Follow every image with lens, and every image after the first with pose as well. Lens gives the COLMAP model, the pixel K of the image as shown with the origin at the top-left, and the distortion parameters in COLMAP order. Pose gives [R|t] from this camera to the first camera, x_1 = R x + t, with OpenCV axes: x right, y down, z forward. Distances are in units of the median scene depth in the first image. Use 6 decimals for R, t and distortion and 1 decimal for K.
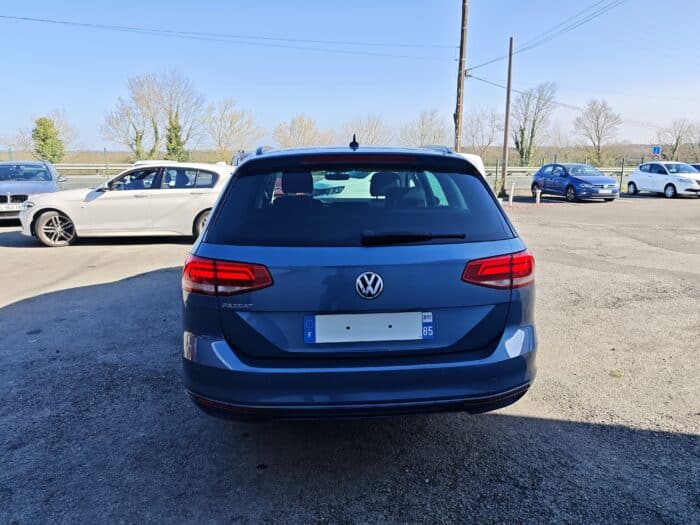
lens RADIAL K [[486.8, 0, 354.1], [0, 486.8, 264.2], [0, 0, 1]] dist [-0.005943, 0.001918]
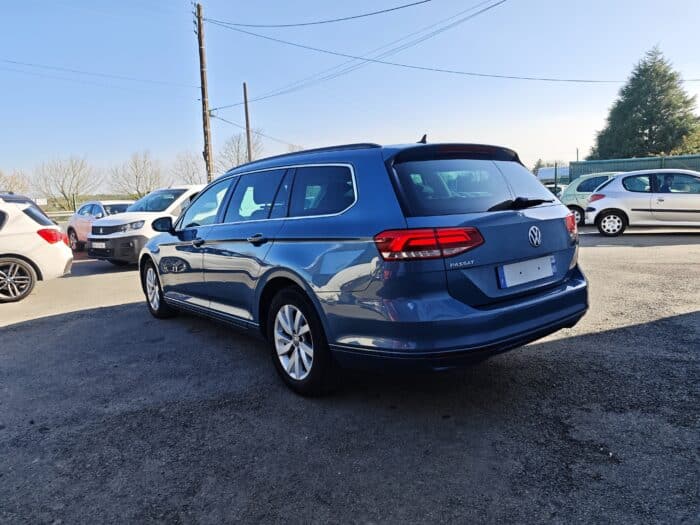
lens RADIAL K [[477.0, 0, 359.9], [0, 477.0, 271.6], [0, 0, 1]] dist [-0.001638, 0.001694]
pose [[0.831037, -0.122259, 0.542615, -0.268468], [0.157209, 0.987396, -0.018298, 0.021612], [-0.533538, 0.100511, 0.839782, 0.043261]]
